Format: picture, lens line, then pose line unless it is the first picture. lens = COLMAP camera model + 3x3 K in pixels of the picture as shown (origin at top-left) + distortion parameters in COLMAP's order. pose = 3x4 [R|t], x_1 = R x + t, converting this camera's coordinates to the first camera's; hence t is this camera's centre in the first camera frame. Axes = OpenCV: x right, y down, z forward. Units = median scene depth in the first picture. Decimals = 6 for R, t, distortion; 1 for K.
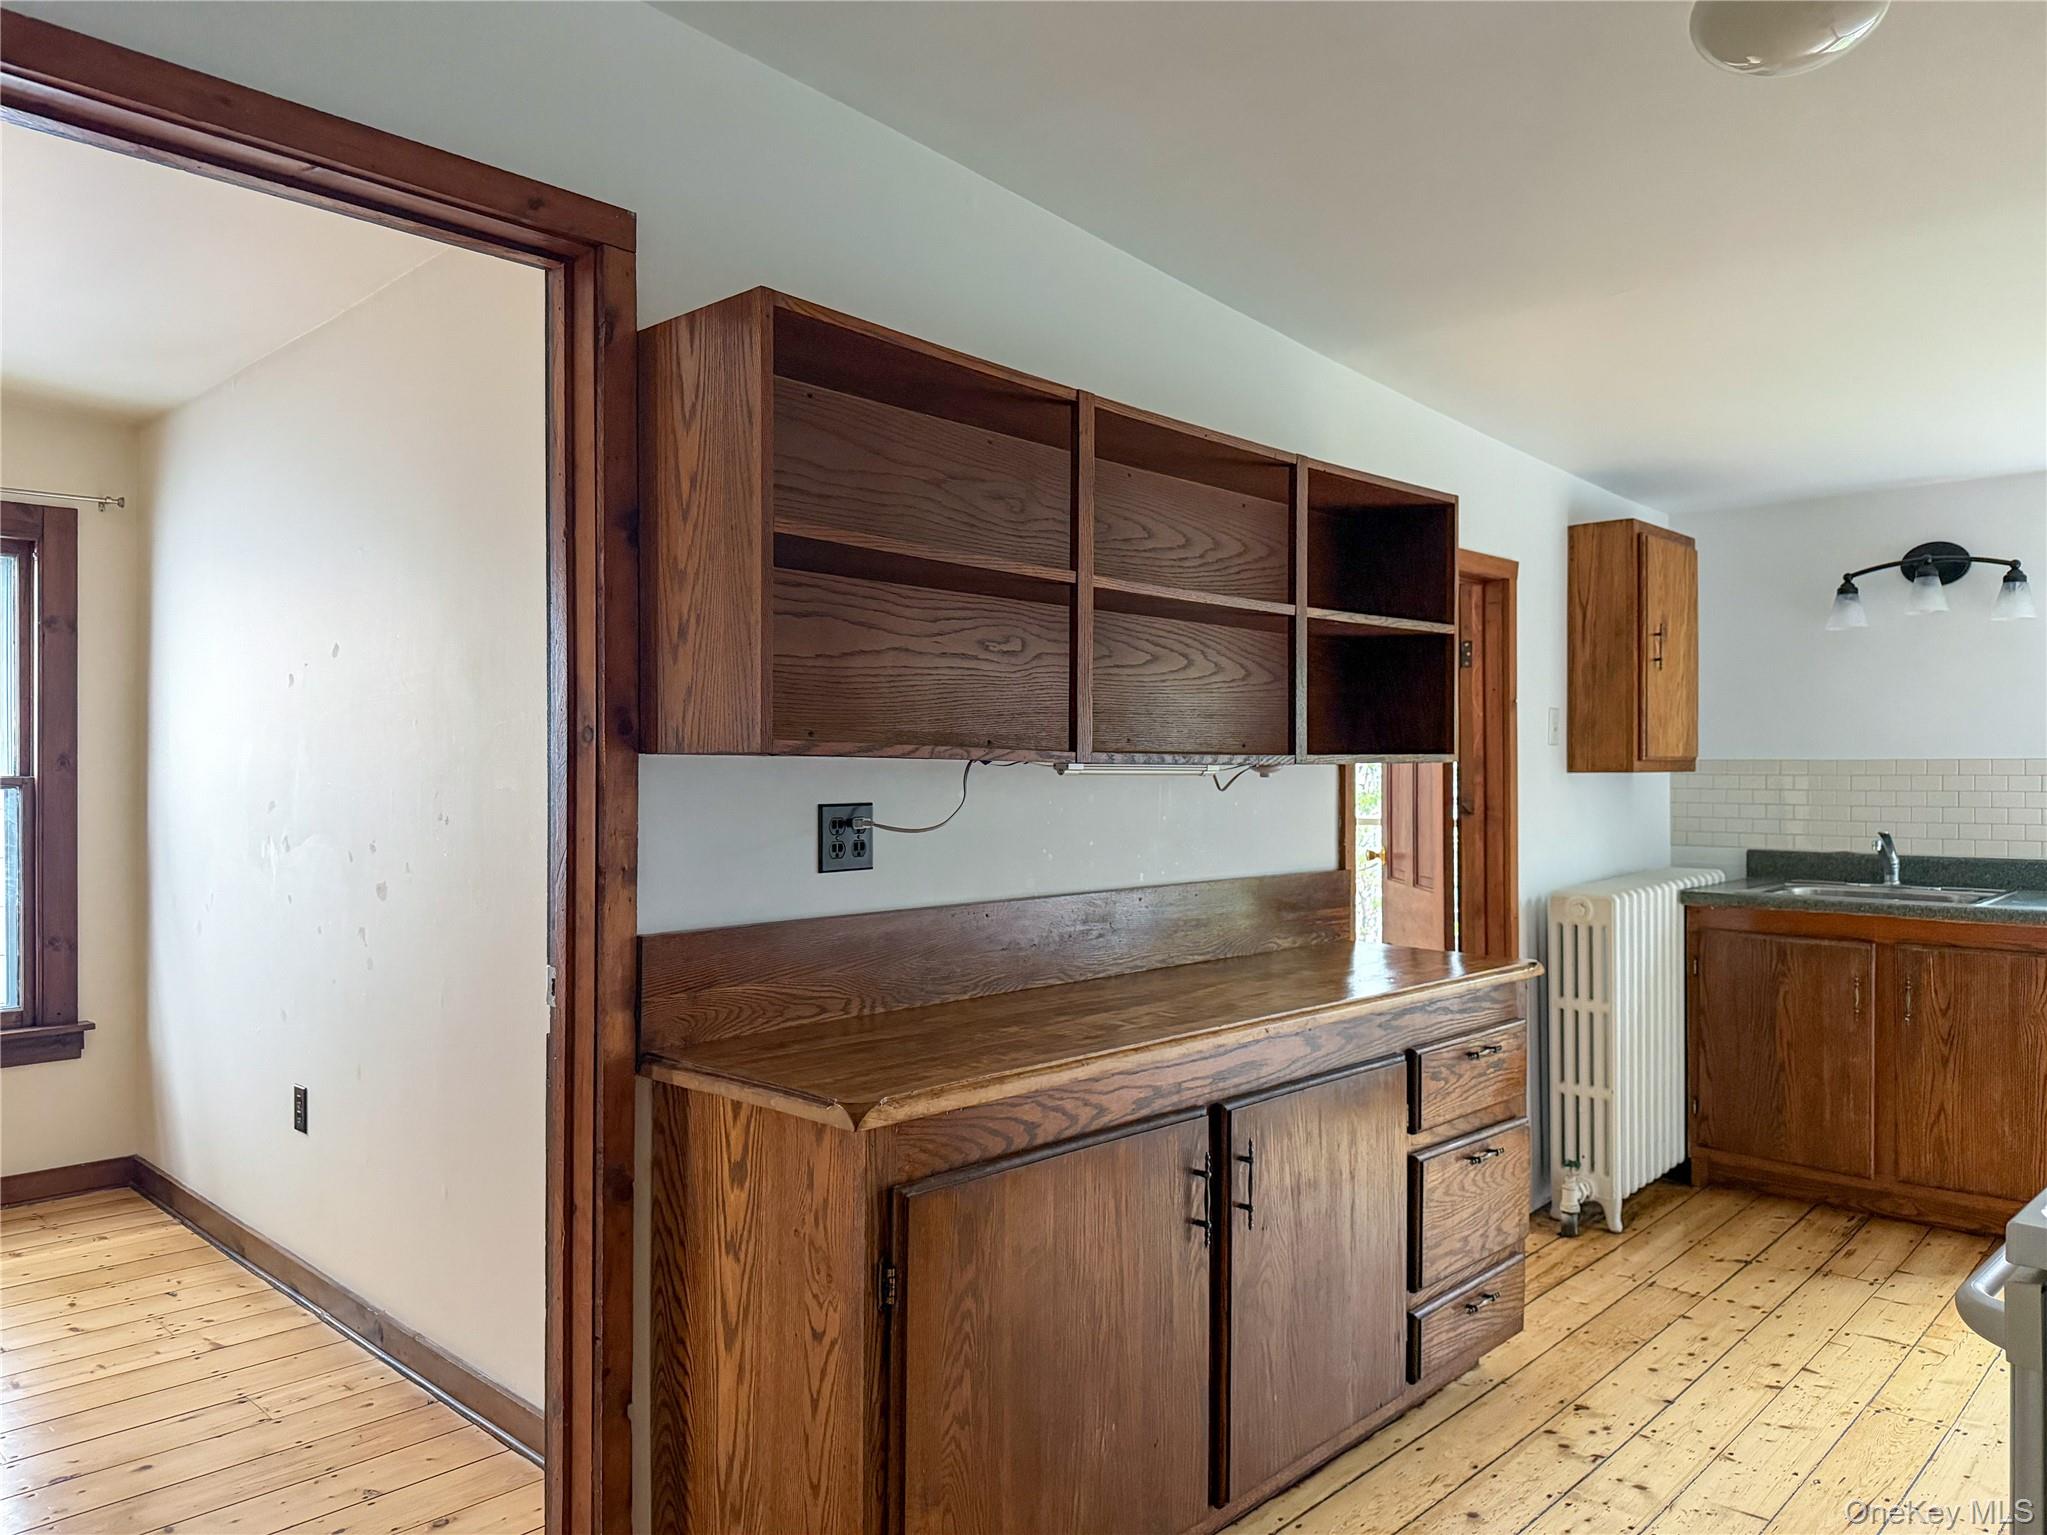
lens RADIAL K [[1472.5, 0, 1023.5], [0, 1472.5, 767.5], [0, 0, 1]] dist [0.066386, -0.080391]
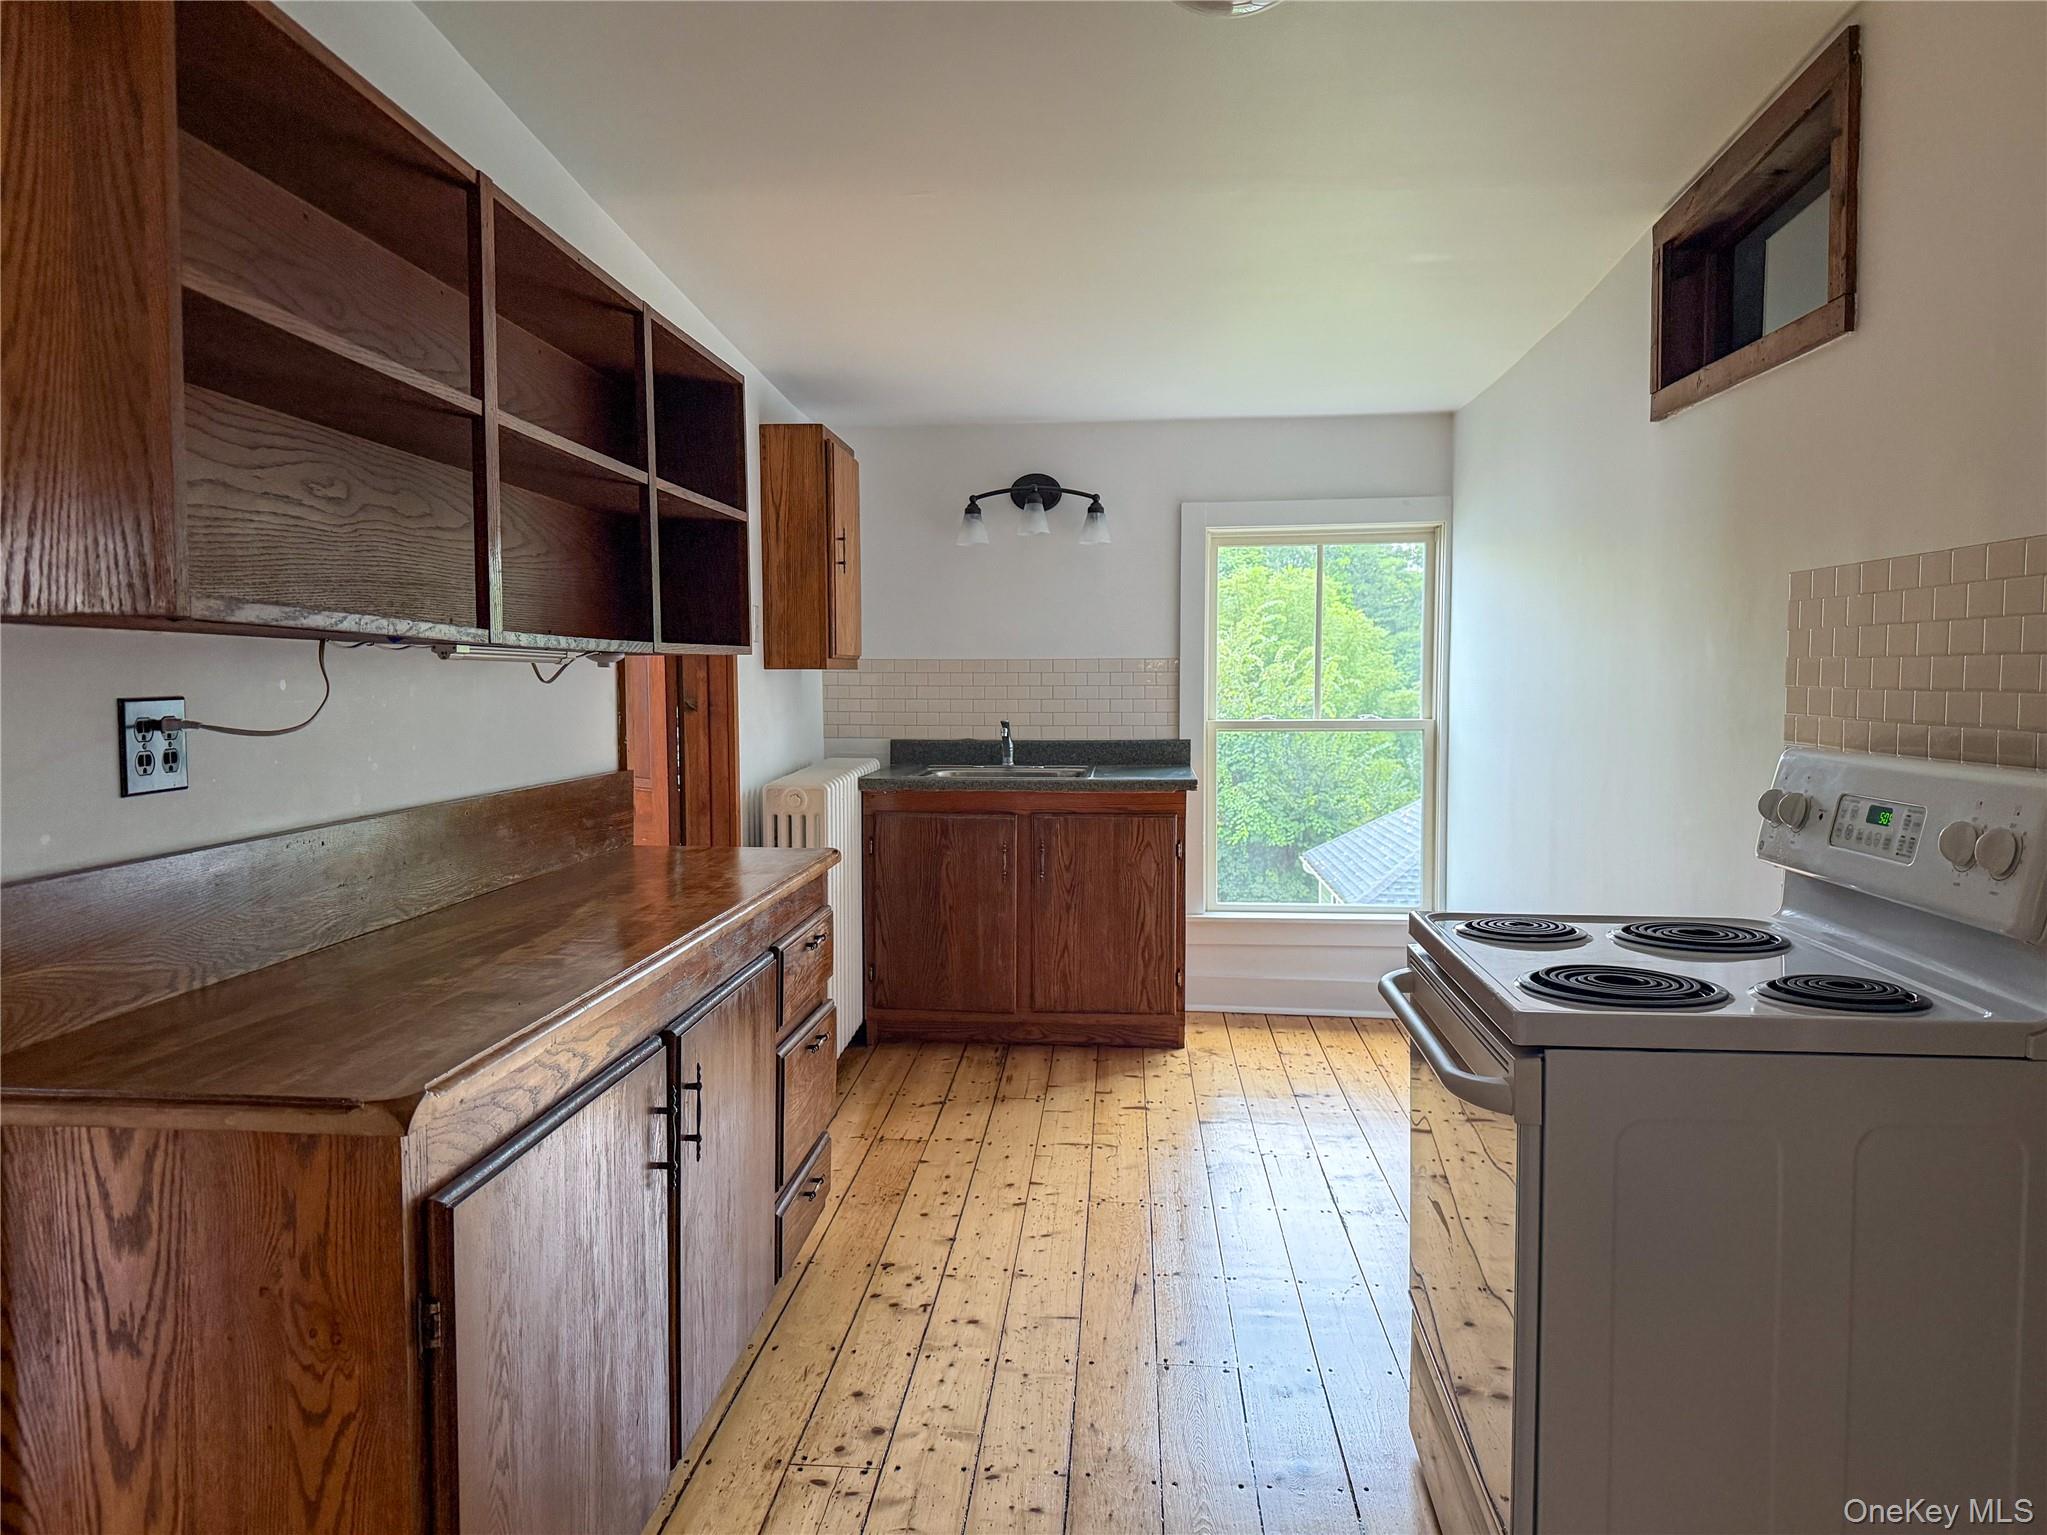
lens RADIAL K [[1456.6, 0, 1023.5], [0, 1456.6, 767.5], [0, 0, 1]] dist [0.161673, -0.220845]
pose [[0.777405, -0.040303, 0.627708, -0.154886], [0.000241, 0.997964, 0.063777, 0.007786], [-0.629000, -0.049429, 0.775832, 0.112694]]
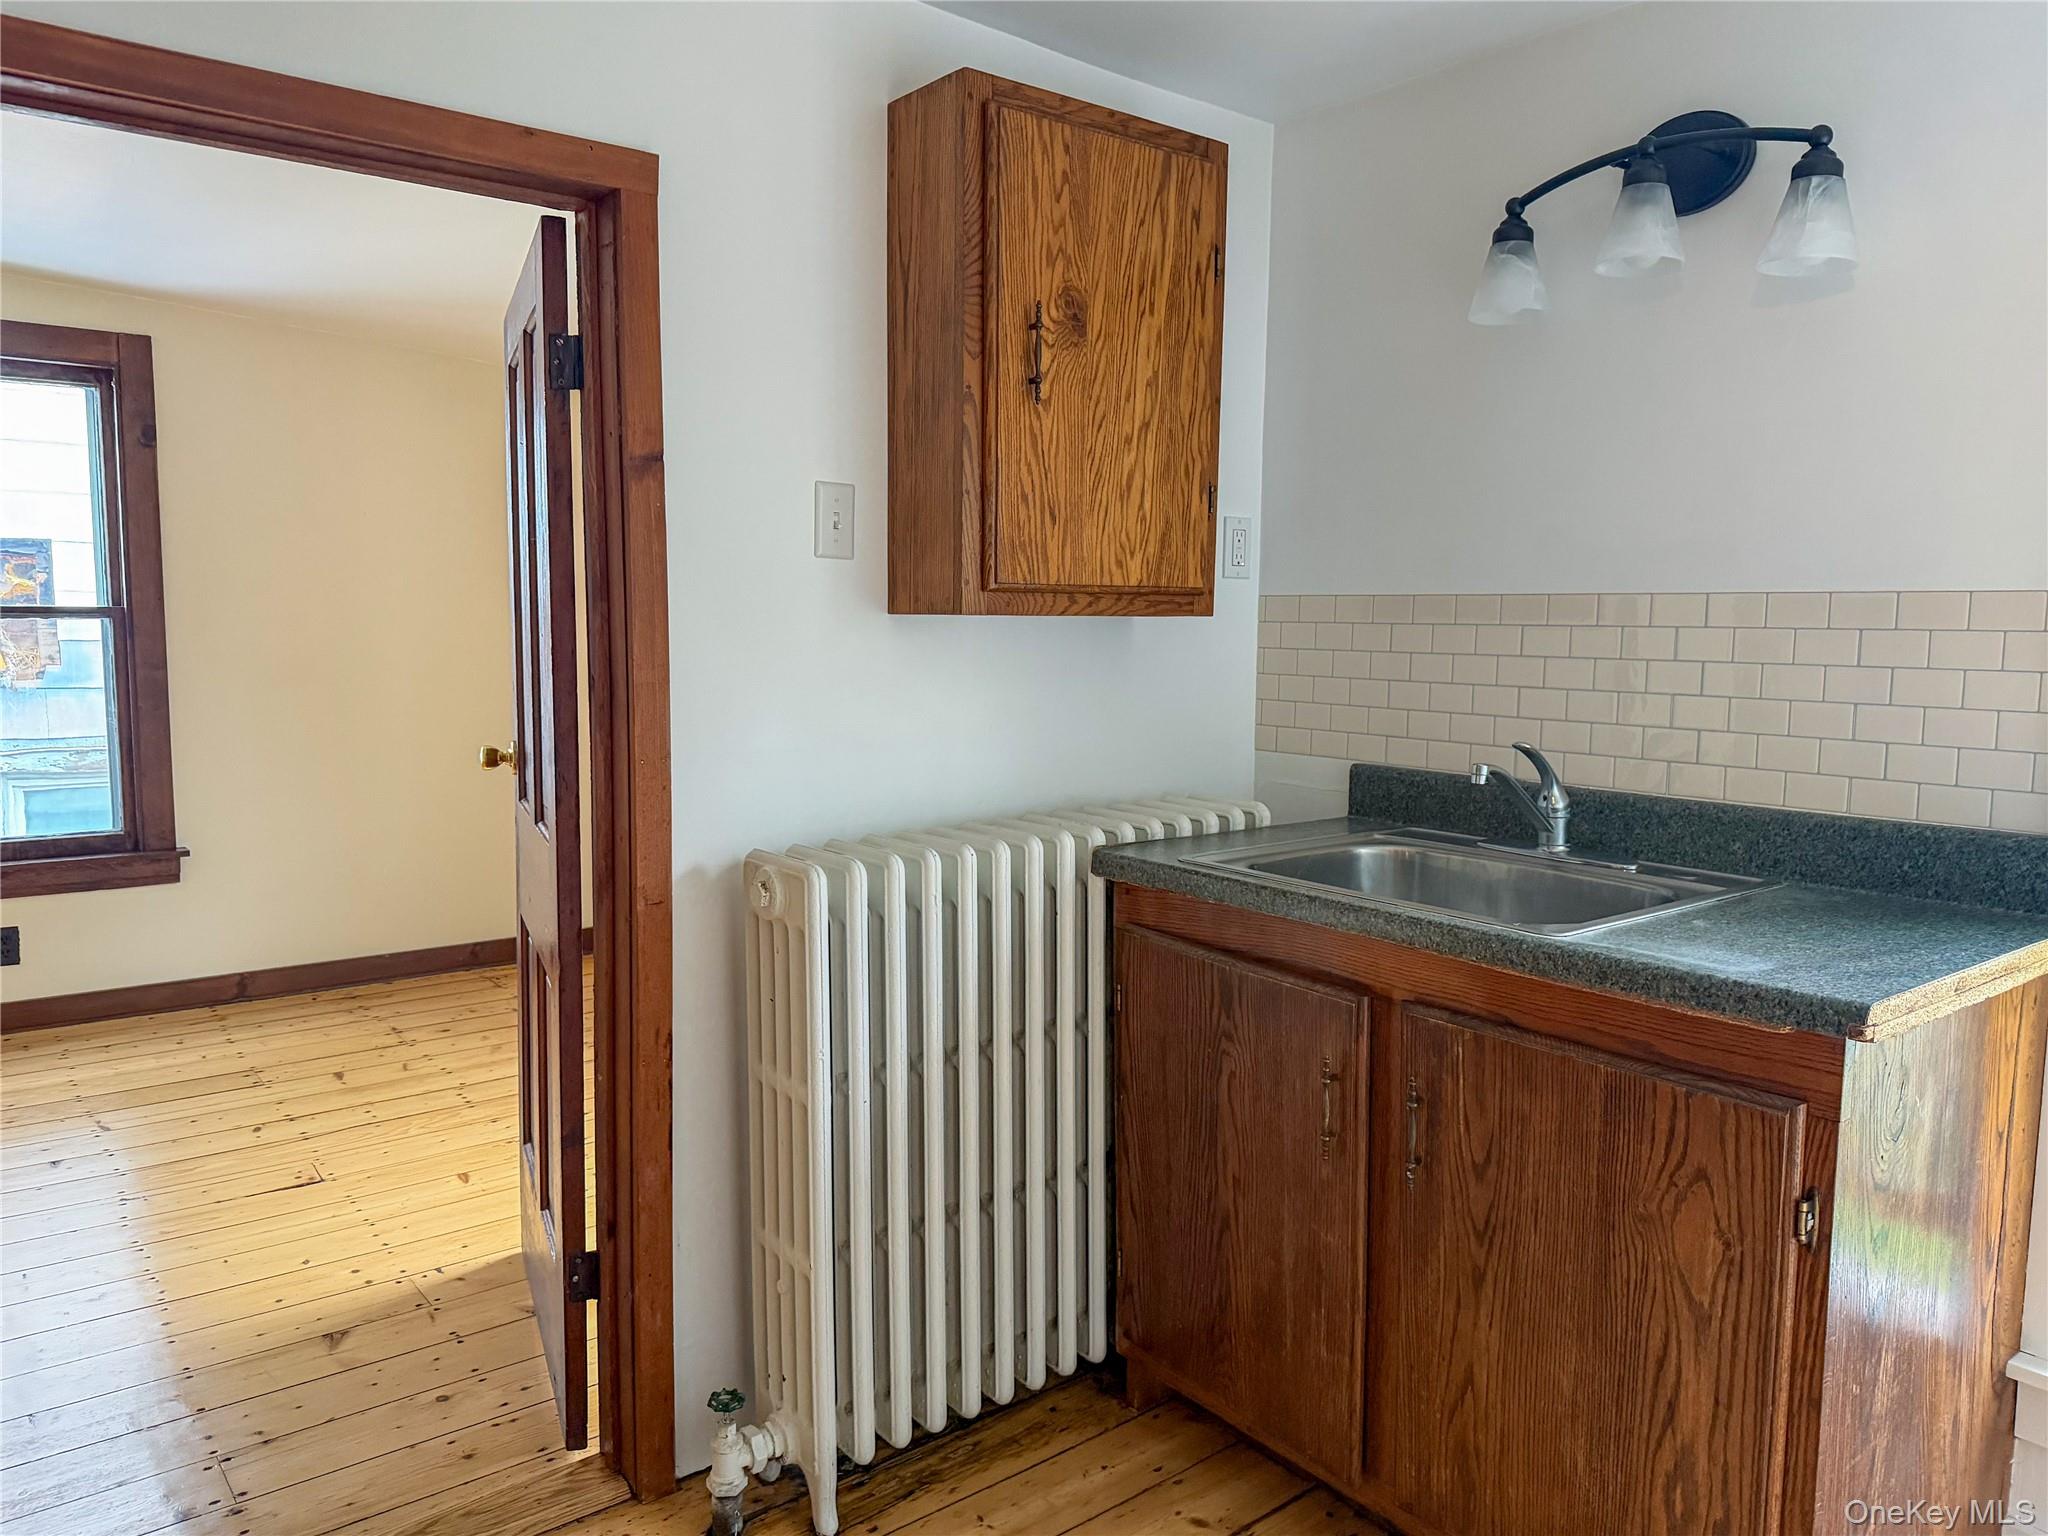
lens RADIAL K [[1495.1, 0, 981.7], [0, 1495.1, 763.6], [0, 0, 1]] dist [0.072989, -0.131954]
pose [[0.983692, 0.029107, -0.177491, 0.566266], [-0.010876, 0.994639, 0.102833, 0.002131], [0.179532, -0.099226, 0.978735, 0.572464]]
